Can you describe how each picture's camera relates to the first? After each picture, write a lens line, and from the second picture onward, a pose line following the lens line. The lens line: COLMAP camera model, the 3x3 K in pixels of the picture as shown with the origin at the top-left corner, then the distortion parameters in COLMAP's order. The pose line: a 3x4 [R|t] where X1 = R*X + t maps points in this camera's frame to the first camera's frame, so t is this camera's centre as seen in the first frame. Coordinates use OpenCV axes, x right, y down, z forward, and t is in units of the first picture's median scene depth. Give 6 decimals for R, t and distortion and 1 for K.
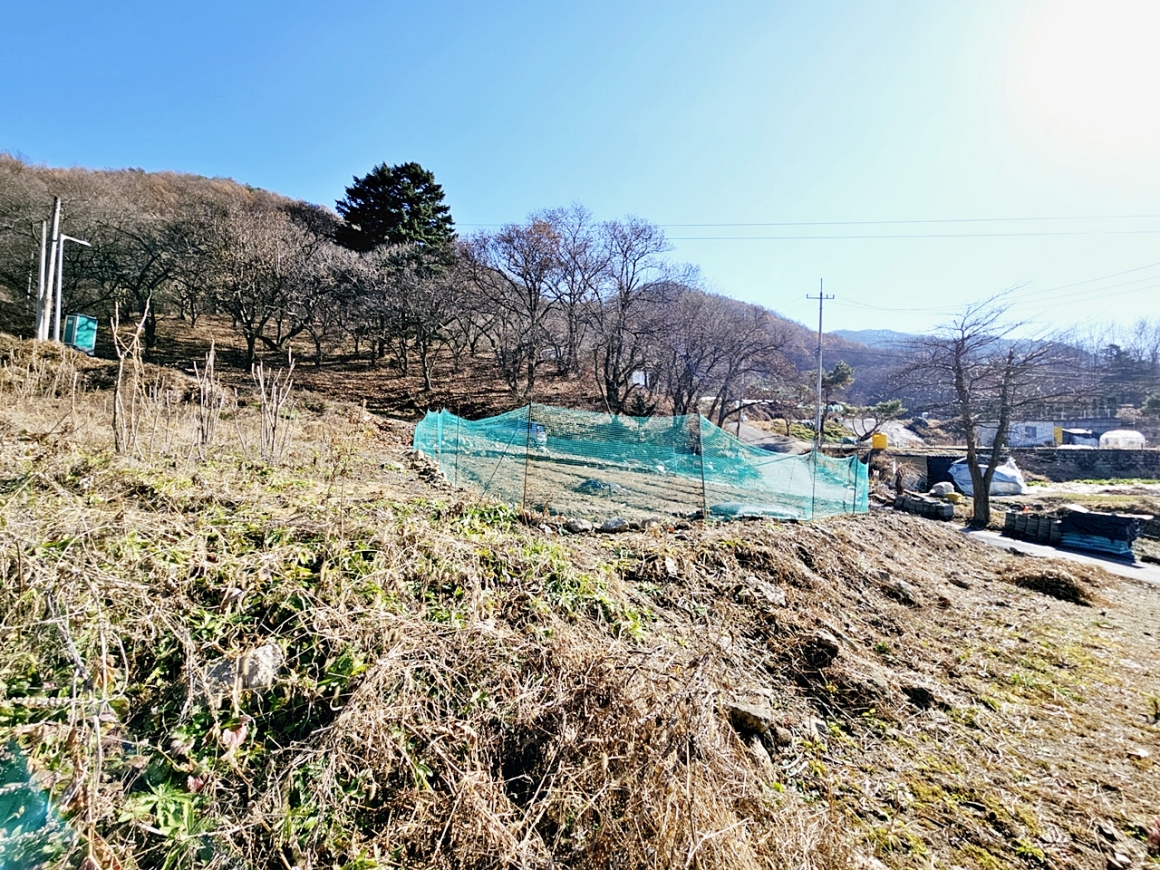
lens RADIAL K [[473.2, 0, 579.0], [0, 473.2, 432.0], [0, 0, 1]] dist [-0.002873, 0.001439]
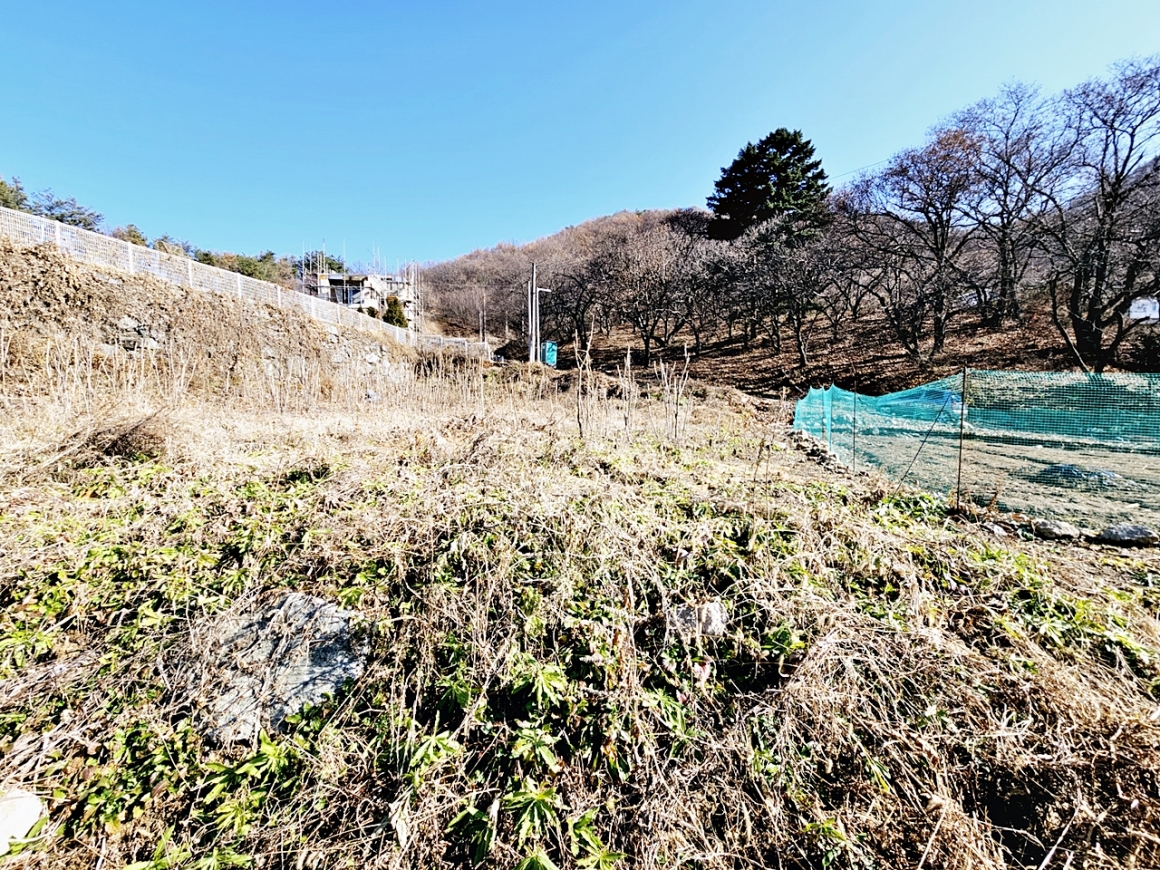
lens RADIAL K [[473.2, 0, 578.8], [0, 473.2, 432.1], [0, 0, 1]] dist [-0.002873, 0.001439]
pose [[0.731374, -0.019096, -0.681709, -0.021560], [0.049047, 0.998492, 0.024651, -0.004751], [0.680210, -0.051465, 0.731208, -0.017741]]
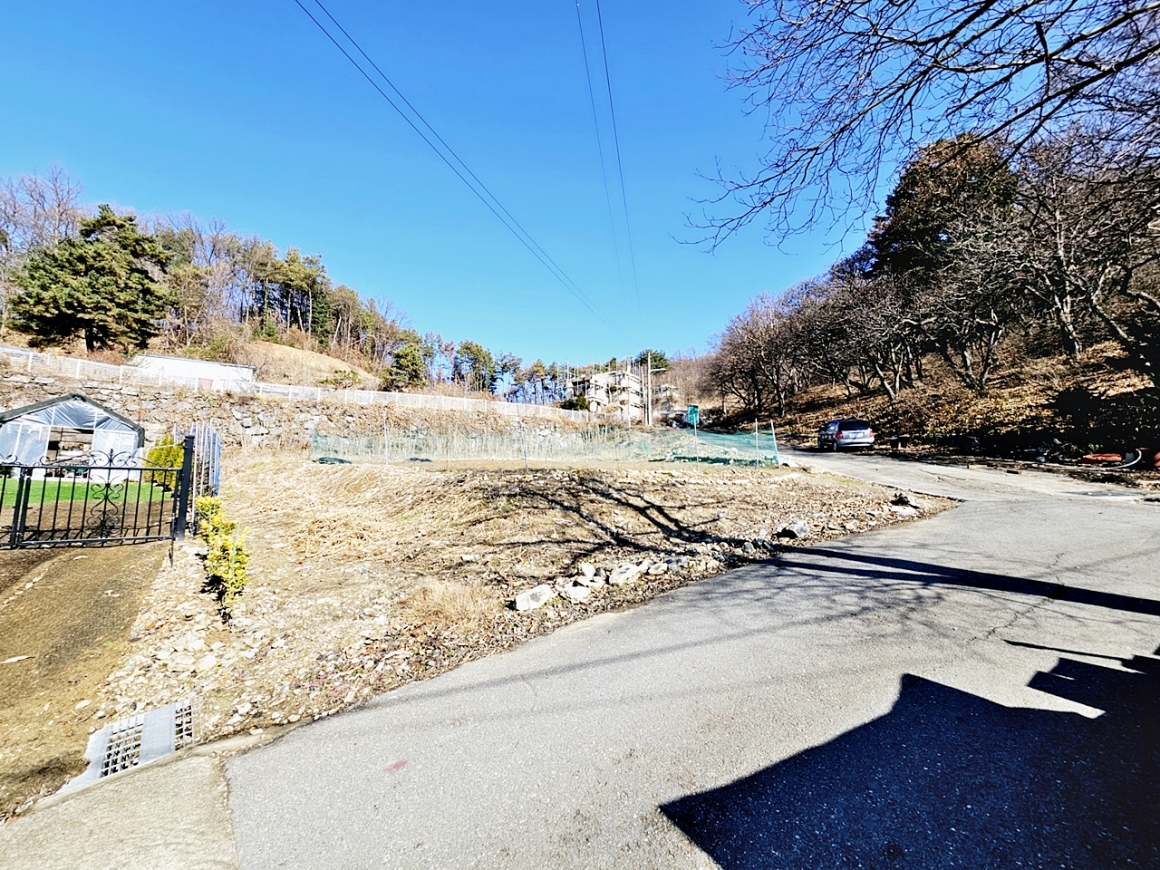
lens RADIAL K [[473.2, 0, 578.6], [0, 473.2, 436.8], [0, 0, 1]] dist [-0.002873, 0.001439]
pose [[0.056717, -0.146832, -0.987534, 1.595152], [0.041634, 0.988614, -0.144601, 0.263823], [0.997522, -0.032914, 0.062184, 1.189694]]
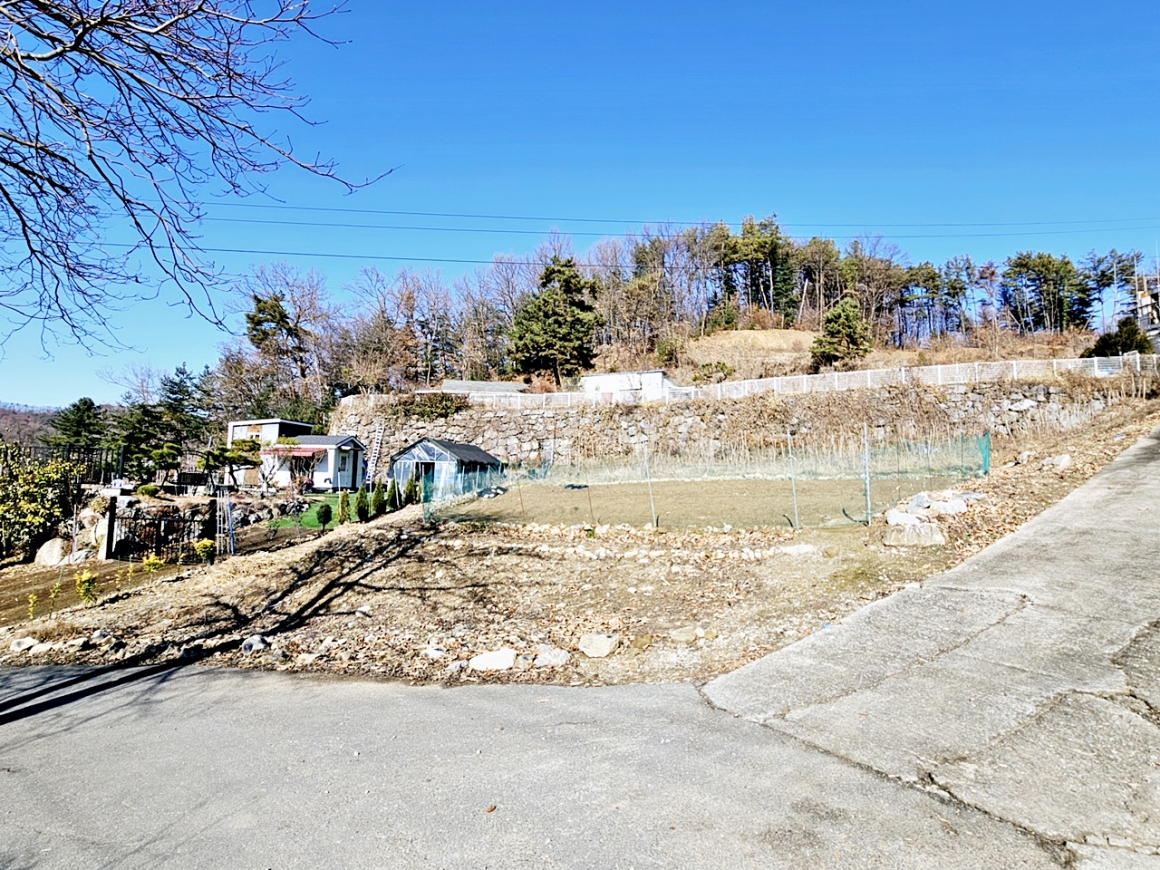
lens RADIAL K [[600.4, 0, 590.0], [0, 600.4, 436.7], [0, 0, 1]] dist [0.022830, 0.000358]
pose [[-0.772737, -0.082609, -0.629328, 1.151973], [-0.003071, 0.991969, -0.126440, 0.174708], [0.634719, -0.095772, -0.766785, 2.161859]]
